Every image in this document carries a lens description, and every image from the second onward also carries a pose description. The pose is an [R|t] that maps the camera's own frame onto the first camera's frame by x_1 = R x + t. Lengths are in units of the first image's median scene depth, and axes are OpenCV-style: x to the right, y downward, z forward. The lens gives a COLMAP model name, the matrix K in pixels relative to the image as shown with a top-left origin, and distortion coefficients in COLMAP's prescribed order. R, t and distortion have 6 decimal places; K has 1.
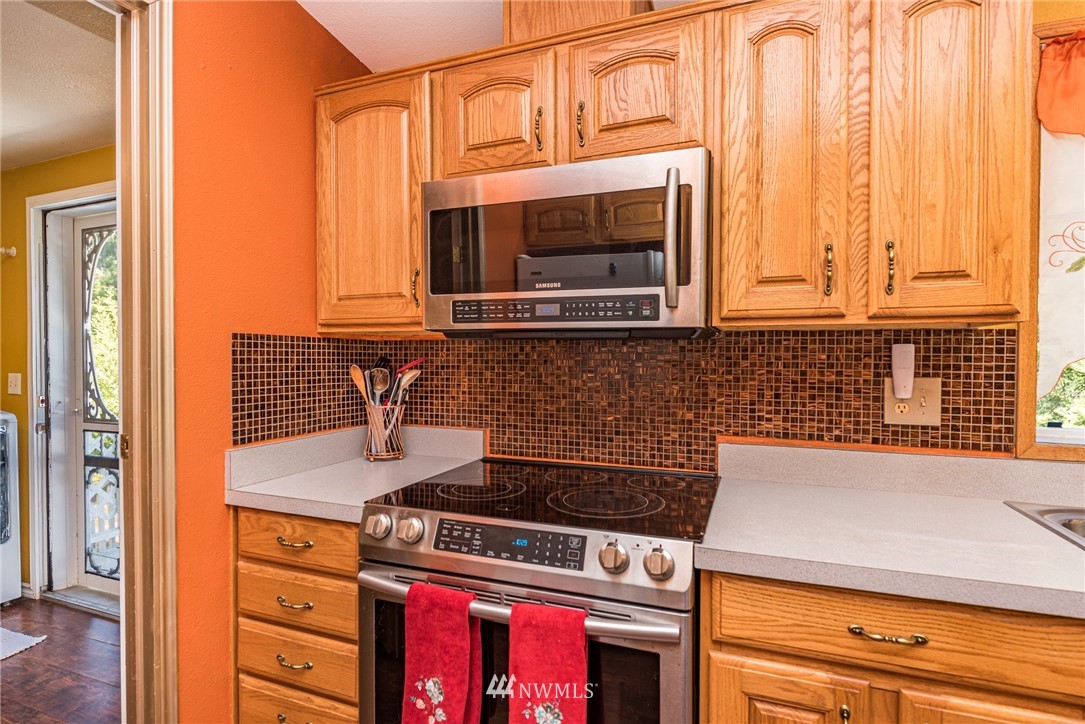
lens RADIAL K [[552.2, 0, 542.5], [0, 552.2, 362.0], [0, 0, 1]] dist [-0.000015, -0.001306]
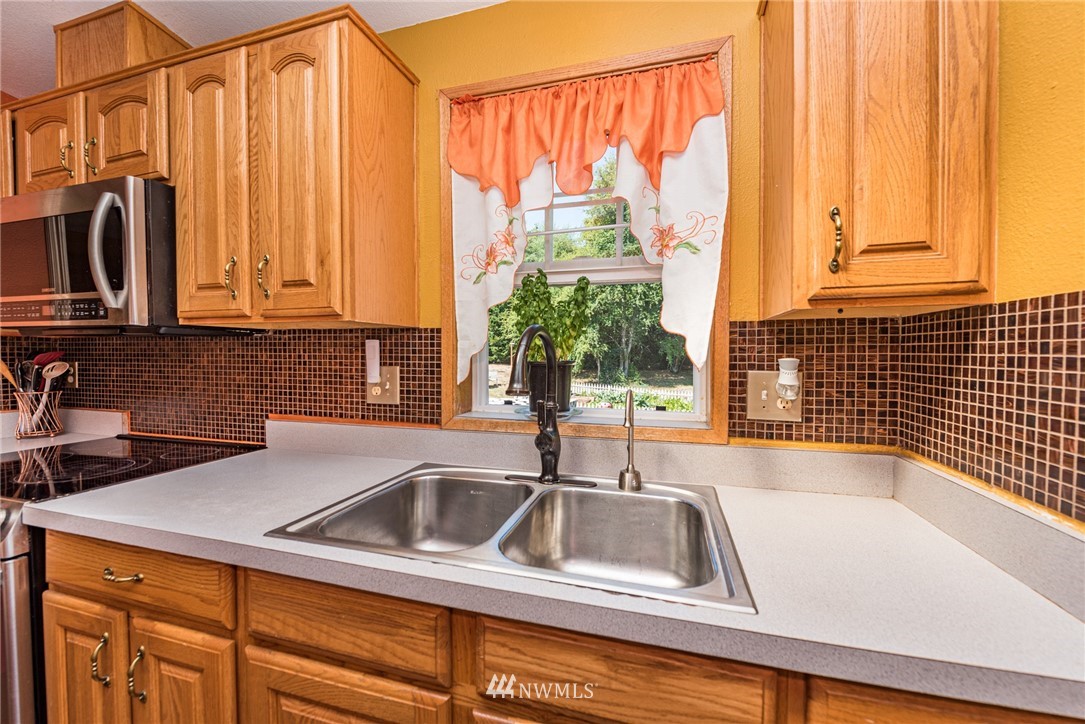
lens RADIAL K [[428.8, 0, 541.8], [0, 428.8, 363.4], [0, 0, 1]] dist [0.000534, -0.004835]
pose [[0.996248, -0.002655, 0.086501, 0.966926], [0.001664, 0.999932, 0.011528, 0.010622], [-0.086526, -0.011341, 0.996185, -0.010692]]
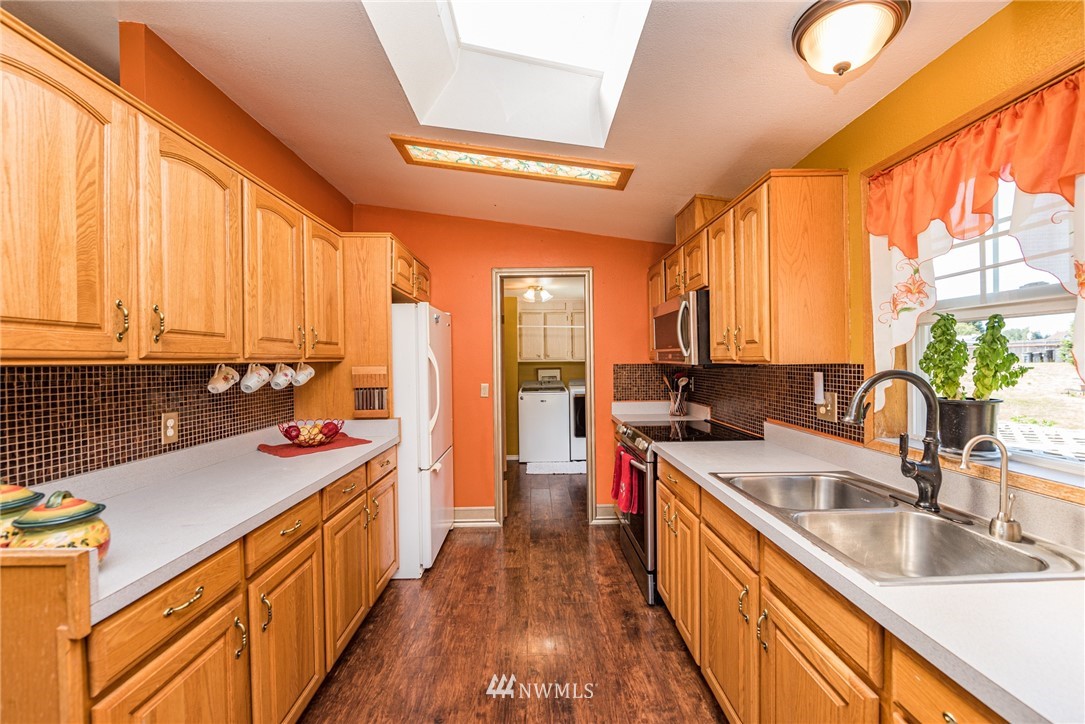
lens RADIAL K [[428.8, 0, 541.8], [0, 428.8, 363.4], [0, 0, 1]] dist [0.000534, -0.004835]
pose [[0.380776, -0.000506, -0.924667, 1.569199], [0.004280, 0.999990, 0.001215, -0.065290], [0.924657, -0.004420, 0.380774, -0.292940]]
